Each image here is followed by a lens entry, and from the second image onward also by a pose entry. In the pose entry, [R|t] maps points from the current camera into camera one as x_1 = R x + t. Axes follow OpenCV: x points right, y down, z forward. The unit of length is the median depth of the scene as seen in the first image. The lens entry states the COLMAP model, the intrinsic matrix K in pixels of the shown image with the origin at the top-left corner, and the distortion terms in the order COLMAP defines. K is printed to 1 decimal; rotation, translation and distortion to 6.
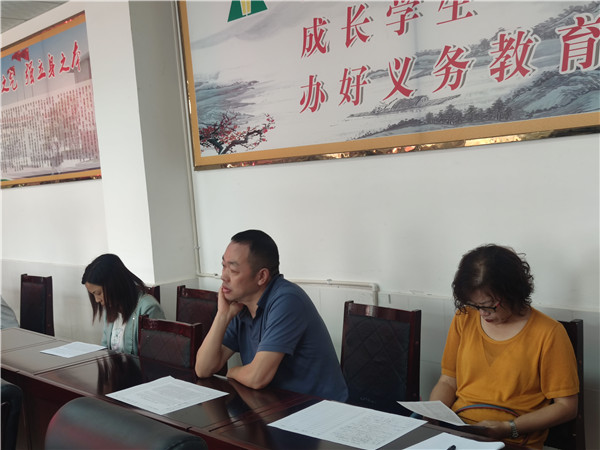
lens RADIAL K [[765.1, 0, 298.2], [0, 765.1, 225.3], [0, 0, 1]] dist [0.076774, 0.000000]
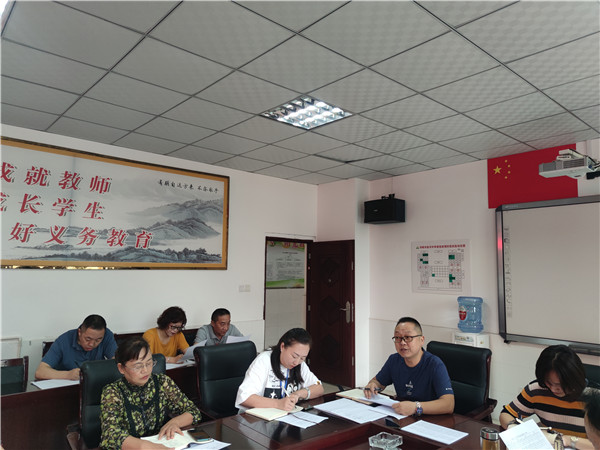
lens RADIAL K [[425.1, 0, 301.0], [0, 425.1, 222.5], [0, 0, 1]] dist [-0.001851, -0.009194]
pose [[0.008048, 0.207441, 0.978214, -0.988766], [0.076872, 0.975223, -0.207439, 0.072294], [-0.997008, 0.076867, -0.008098, 0.302570]]
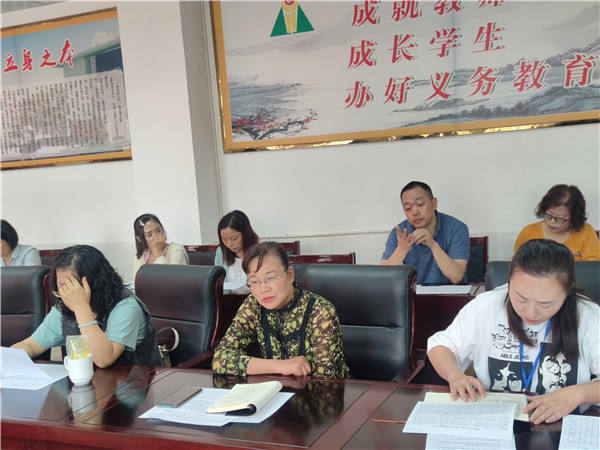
lens RADIAL K [[713.8, 0, 302.7], [0, 713.8, 227.6], [0, 0, 1]] dist [0.061413, 0.000000]
pose [[0.906636, -0.024044, 0.421229, -0.661685], [0.029430, 0.999547, -0.006289, 0.077896], [-0.420887, 0.018099, 0.906932, -0.132057]]
